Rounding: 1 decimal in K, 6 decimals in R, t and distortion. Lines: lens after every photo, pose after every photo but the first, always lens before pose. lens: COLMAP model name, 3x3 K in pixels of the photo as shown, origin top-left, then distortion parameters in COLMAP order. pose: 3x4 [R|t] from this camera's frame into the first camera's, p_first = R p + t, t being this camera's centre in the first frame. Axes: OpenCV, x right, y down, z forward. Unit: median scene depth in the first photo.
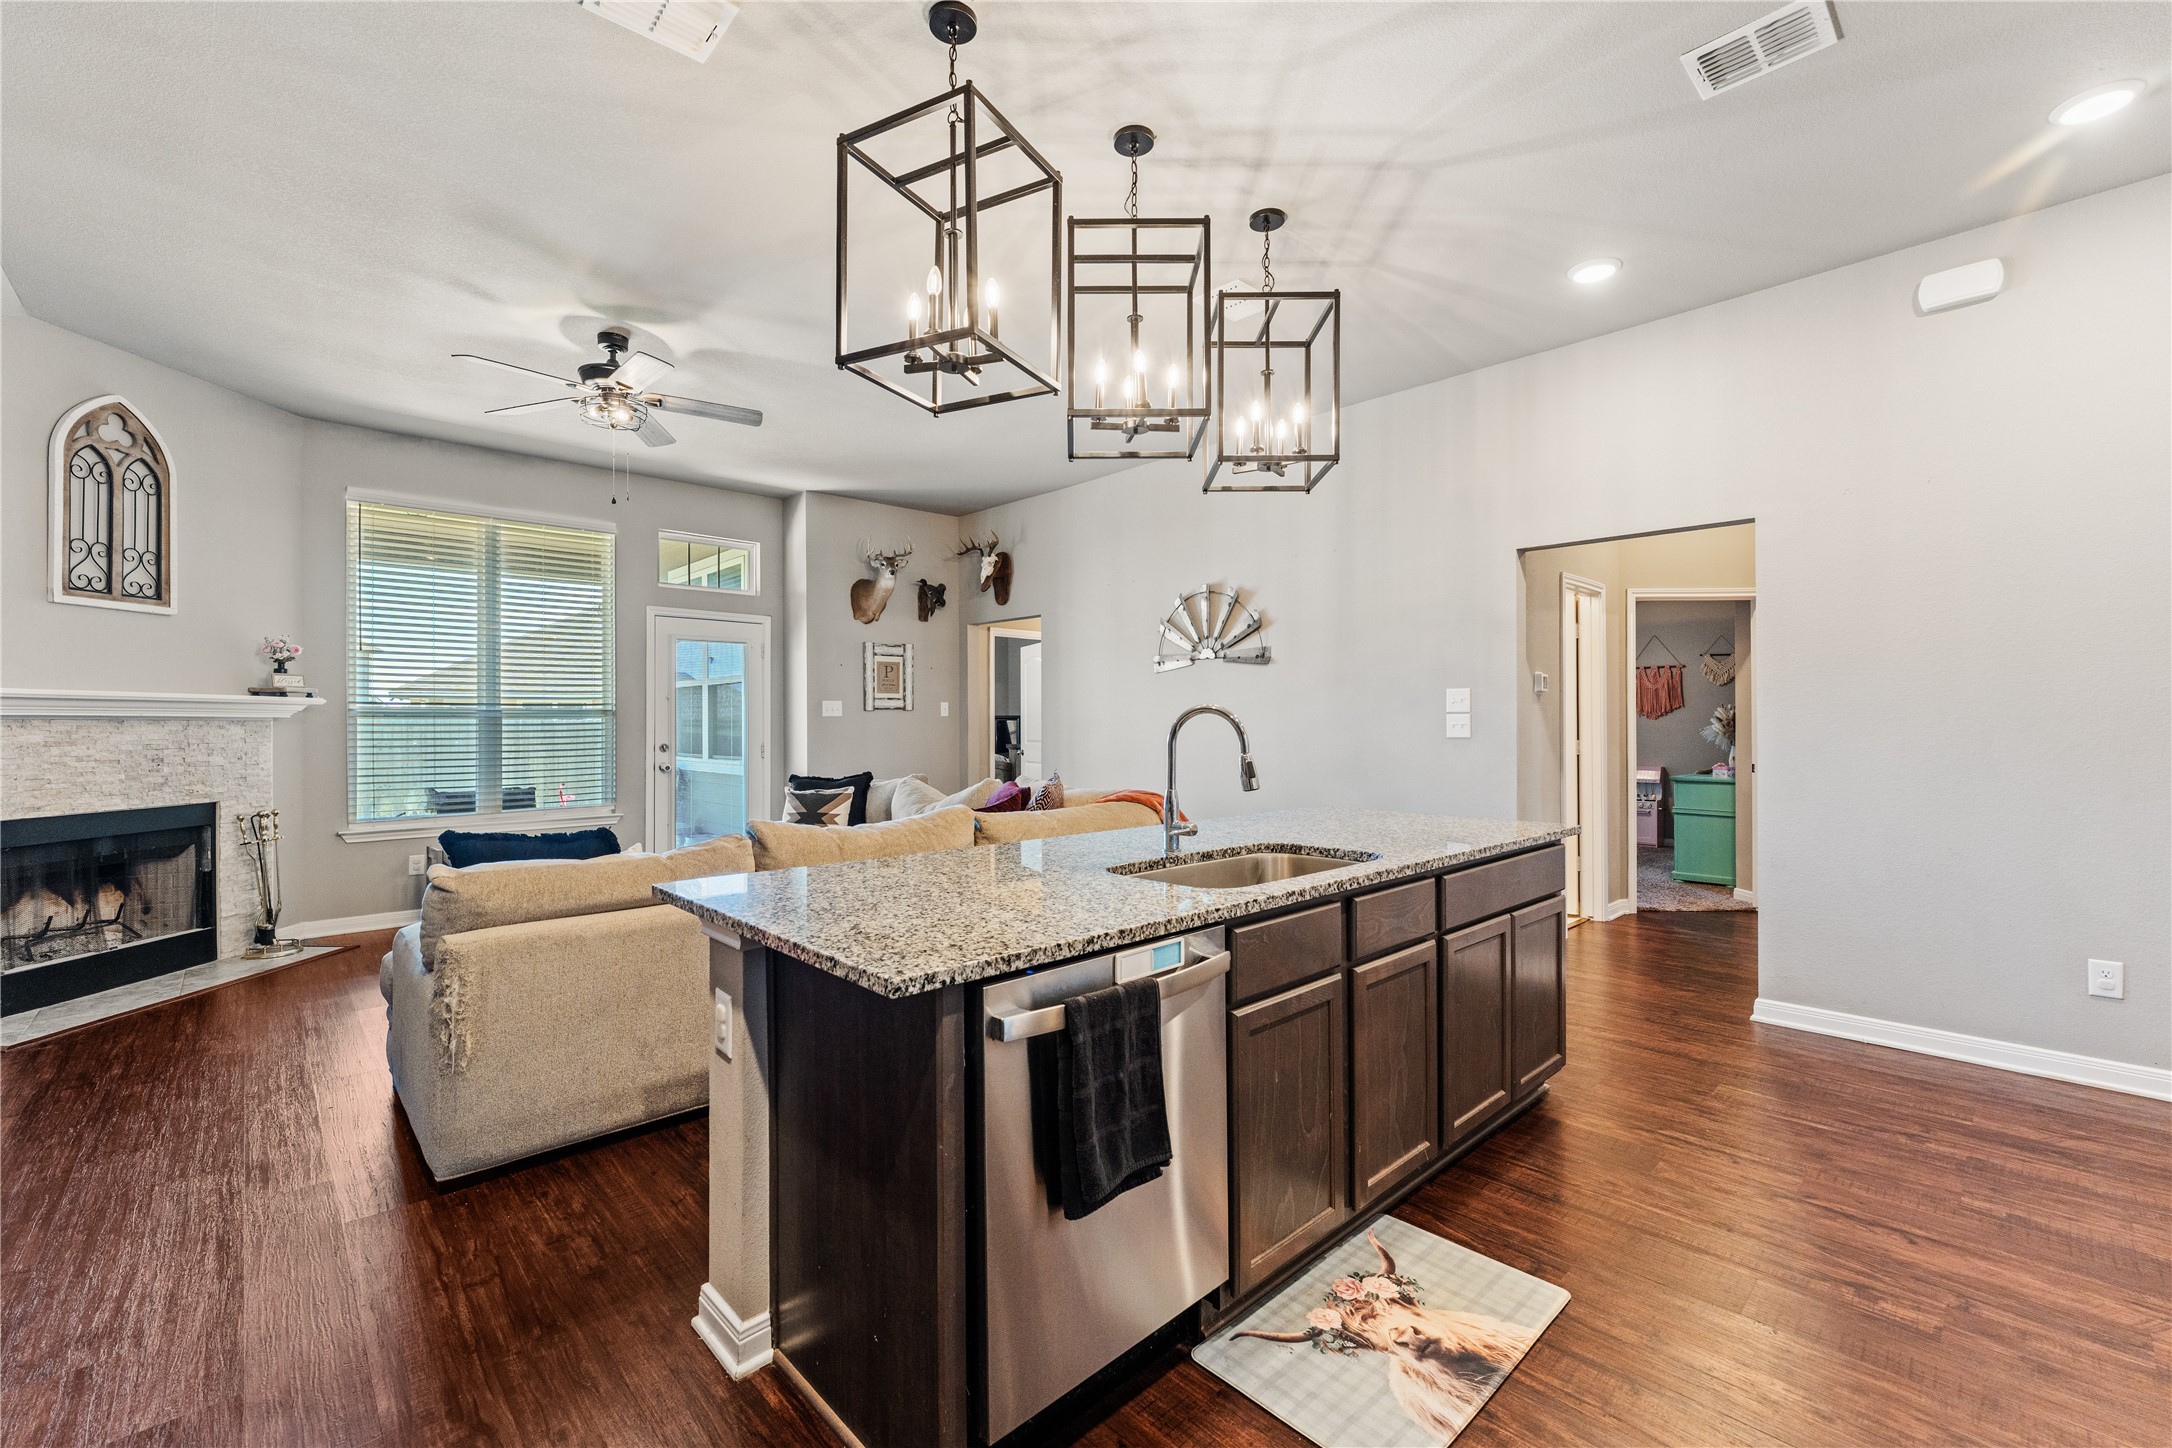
lens RADIAL K [[898.7, 0, 1083.9], [0, 898.7, 717.5], [0, 0, 1]] dist [-0.005084, 0.000432]
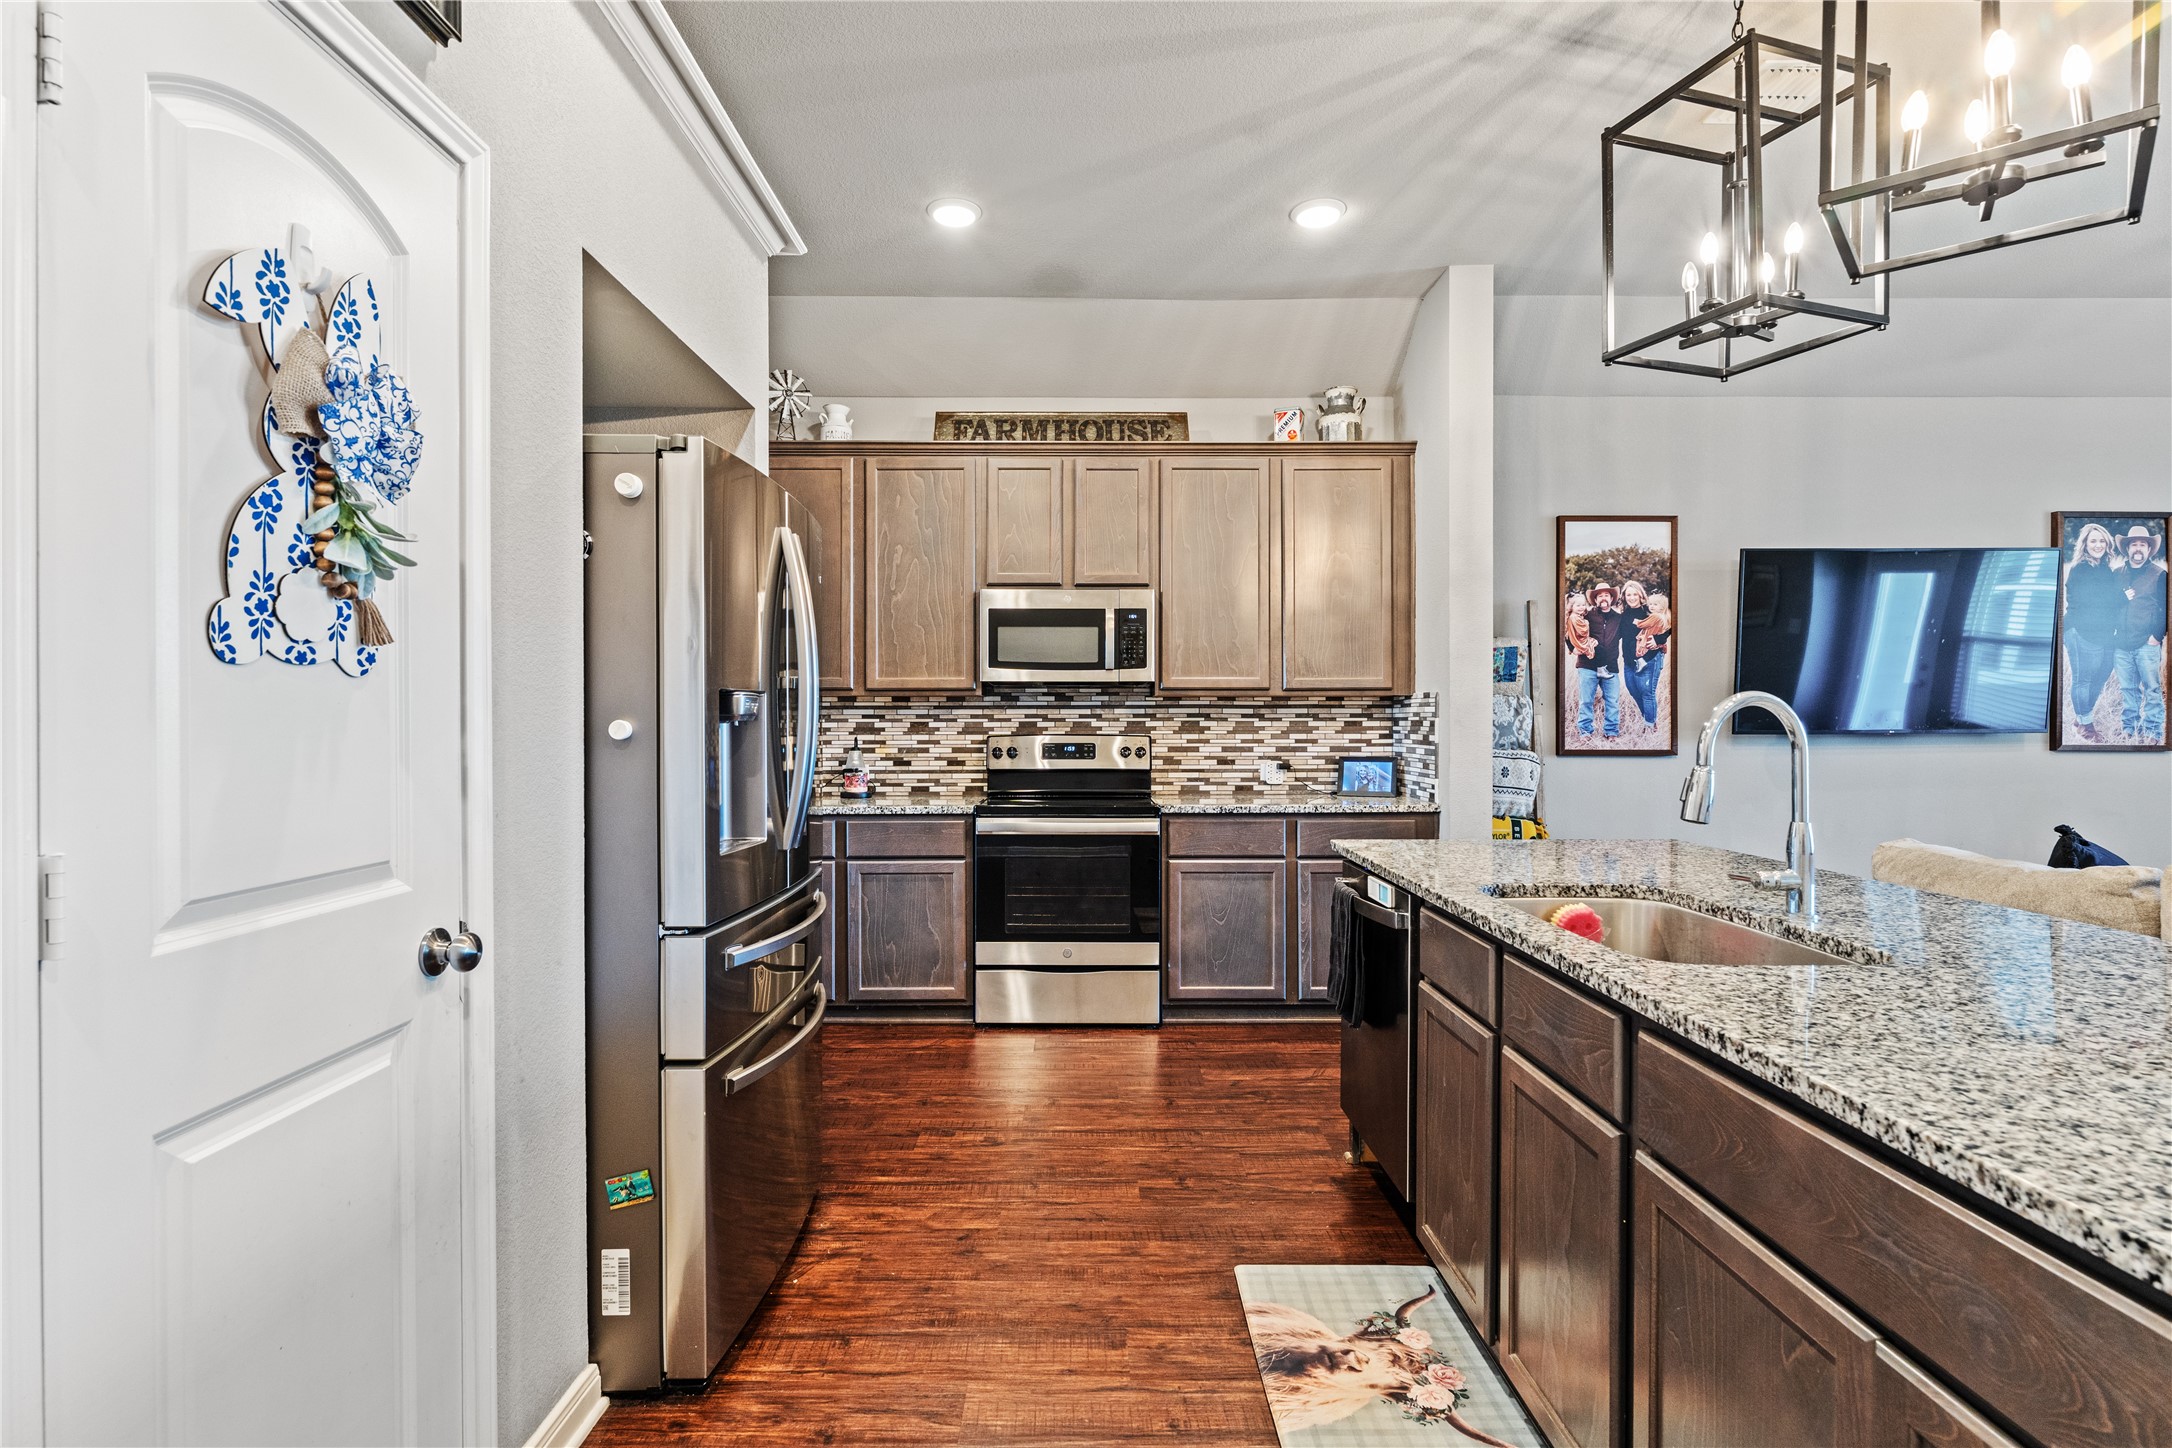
lens RADIAL K [[1047.6, 0, 1088.6], [0, 1047.6, 722.4], [0, 0, 1]] dist [-0.005863, -0.001683]
pose [[-0.680098, 0.004589, -0.733107, 0.530678], [0.005729, 0.999983, 0.000944, 0.003062], [0.733099, -0.003558, -0.680113, 0.603880]]
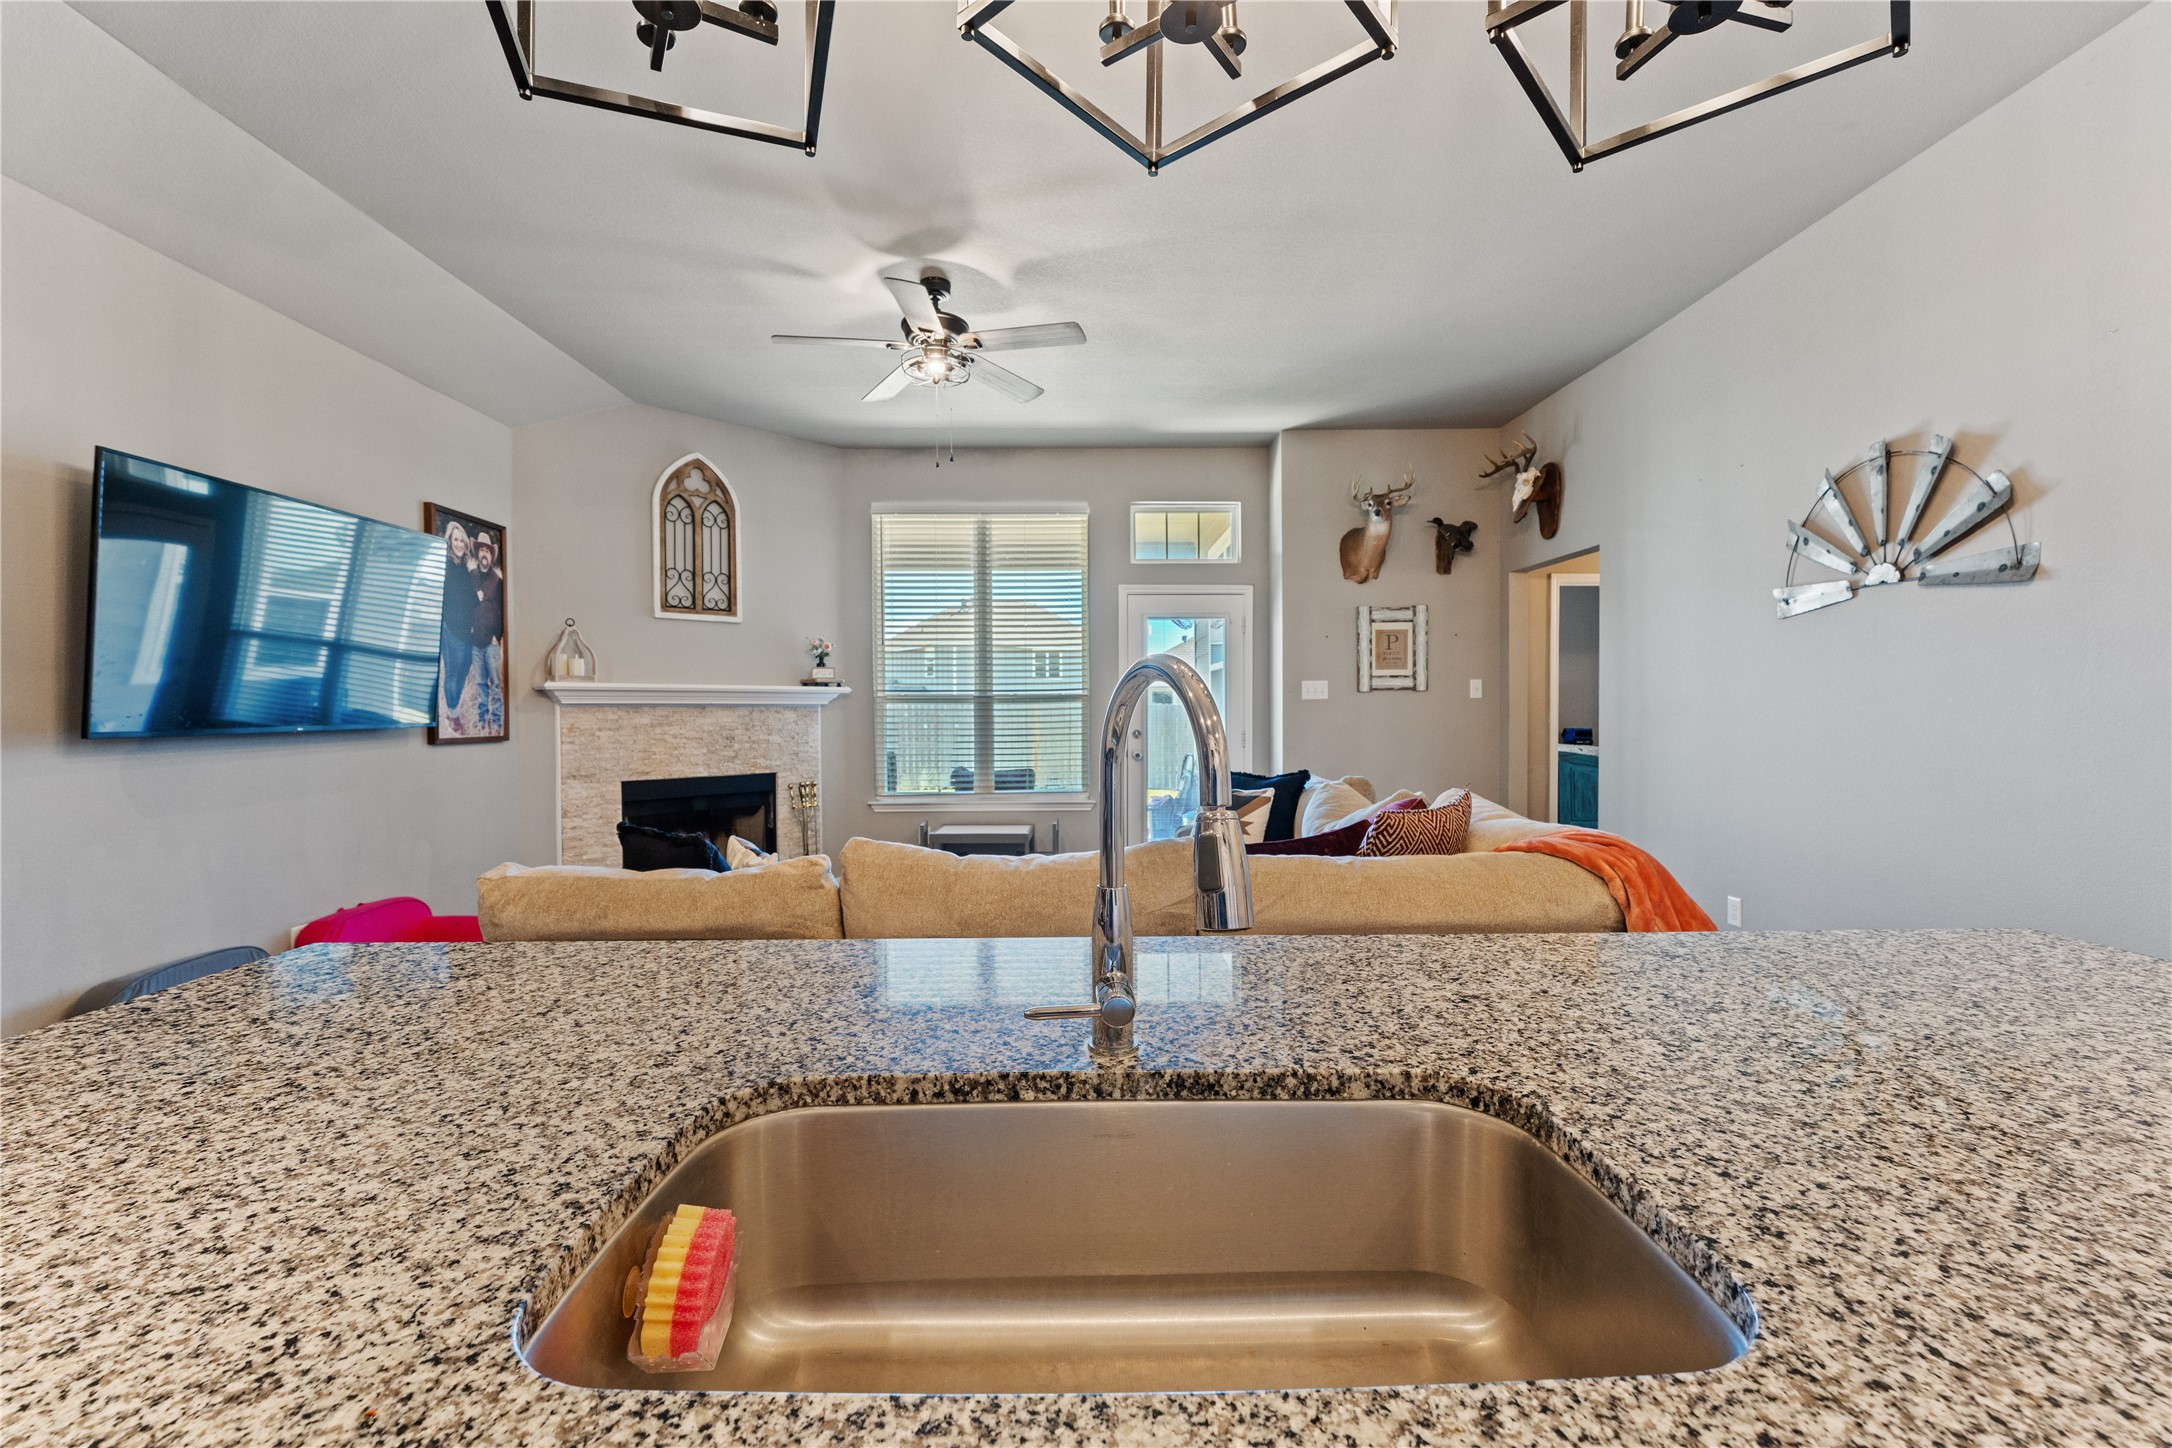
lens RADIAL K [[898.7, 0, 1082.1], [0, 898.7, 726.2], [0, 0, 1]] dist [-0.005084, 0.000432]
pose [[0.741561, 0.012139, -0.670776, 0.180276], [0.006927, 0.999644, 0.025749, 0.001323], [0.670850, -0.023740, 0.741213, 0.376300]]
